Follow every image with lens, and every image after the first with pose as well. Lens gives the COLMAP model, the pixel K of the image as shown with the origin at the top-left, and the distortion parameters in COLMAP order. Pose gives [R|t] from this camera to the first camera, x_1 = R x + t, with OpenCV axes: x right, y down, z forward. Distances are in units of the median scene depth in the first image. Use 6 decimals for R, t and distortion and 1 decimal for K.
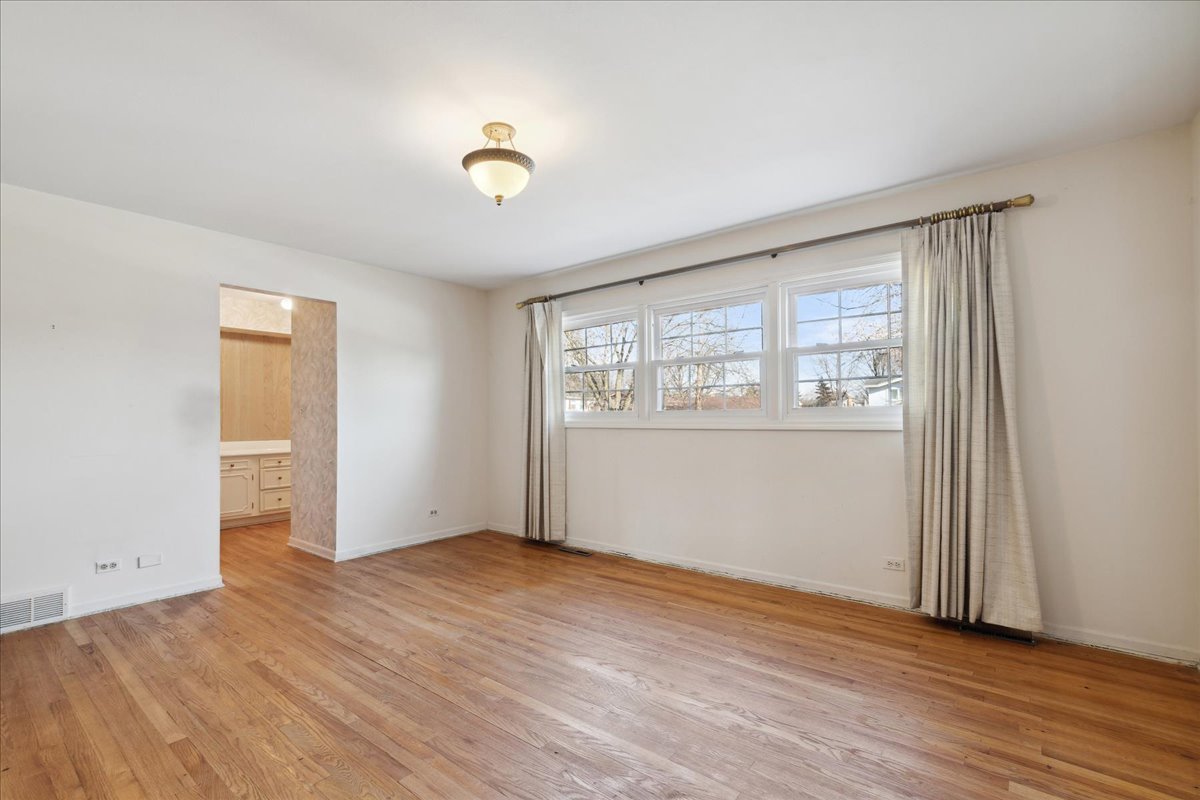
lens RADIAL K [[534.4, 0, 572.3], [0, 534.4, 422.7], [0, 0, 1]] dist [0.001518, -0.000029]
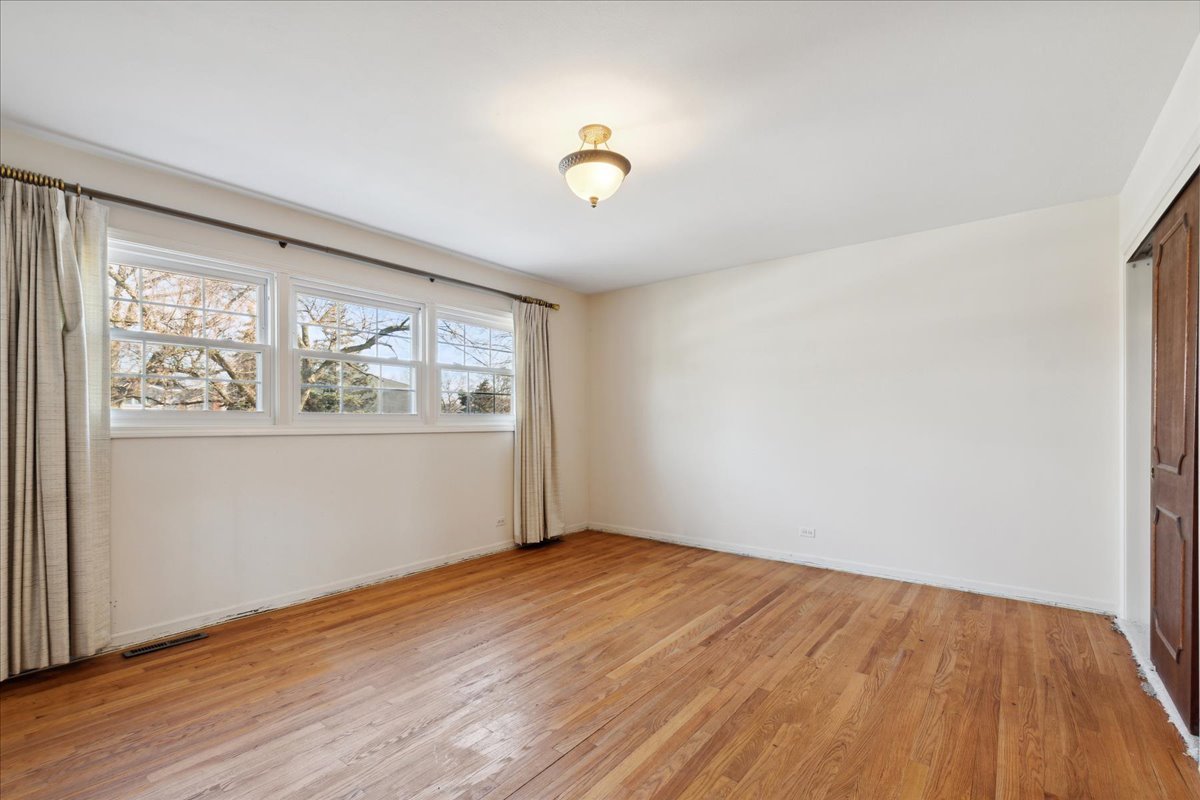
lens RADIAL K [[534.4, 0, 587.0], [0, 534.4, 427.5], [0, 0, 1]] dist [0.001518, -0.000029]
pose [[-0.018936, -0.002828, 0.999817, -0.789709], [0.012611, 0.999916, 0.003067, 0.004181], [-0.999741, 0.012667, -0.018899, 0.710225]]
